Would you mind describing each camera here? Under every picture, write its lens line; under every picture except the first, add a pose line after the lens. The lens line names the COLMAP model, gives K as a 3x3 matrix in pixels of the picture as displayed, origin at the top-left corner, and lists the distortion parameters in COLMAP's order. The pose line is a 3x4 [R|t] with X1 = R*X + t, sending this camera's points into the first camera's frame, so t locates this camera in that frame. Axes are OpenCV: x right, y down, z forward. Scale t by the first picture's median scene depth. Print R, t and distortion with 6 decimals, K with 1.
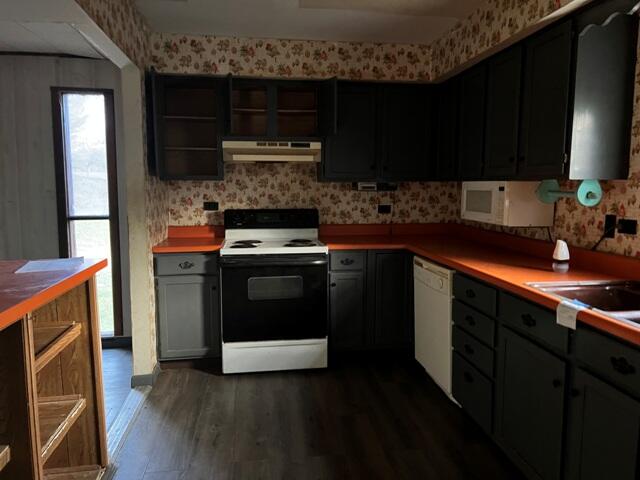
lens RADIAL K [[483.2, 0, 327.2], [0, 483.2, 239.6], [0, 0, 1]] dist [0.098164, -0.104964]
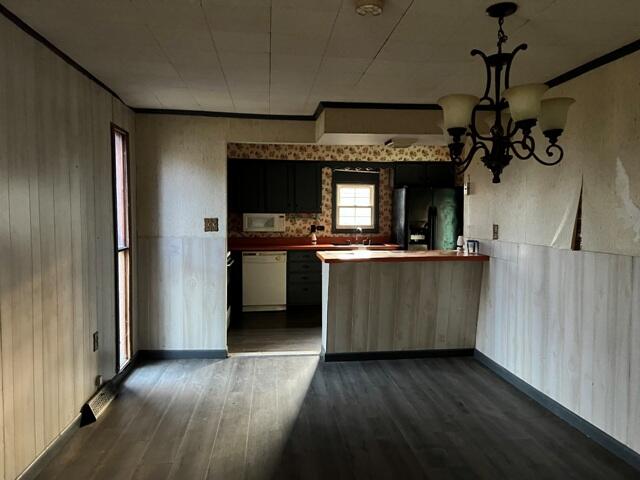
lens RADIAL K [[483.2, 0, 327.2], [0, 483.2, 239.6], [0, 0, 1]] dist [0.098164, -0.104964]
pose [[0.037504, -0.056392, 0.997704, -1.736741], [0.110035, 0.992568, 0.051965, -0.077184], [-0.993220, 0.107833, 0.043430, 0.580675]]
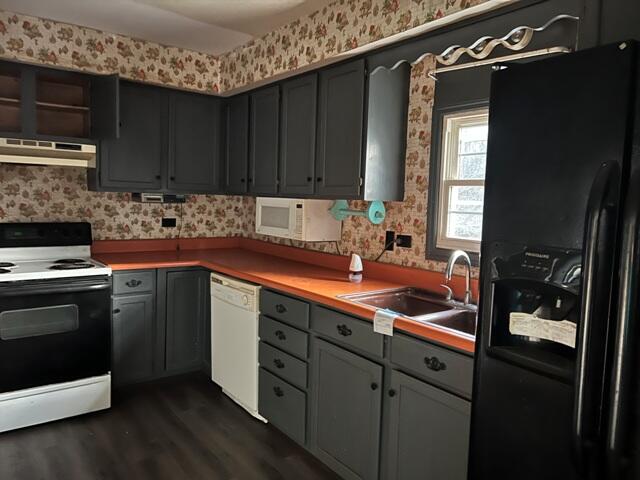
lens RADIAL K [[483.2, 0, 327.2], [0, 483.2, 239.6], [0, 0, 1]] dist [0.098164, -0.104964]
pose [[0.878329, -0.015040, 0.477820, -0.077594], [0.024364, 0.999614, -0.013322, -0.013335], [-0.477435, 0.023342, 0.878357, 0.045623]]
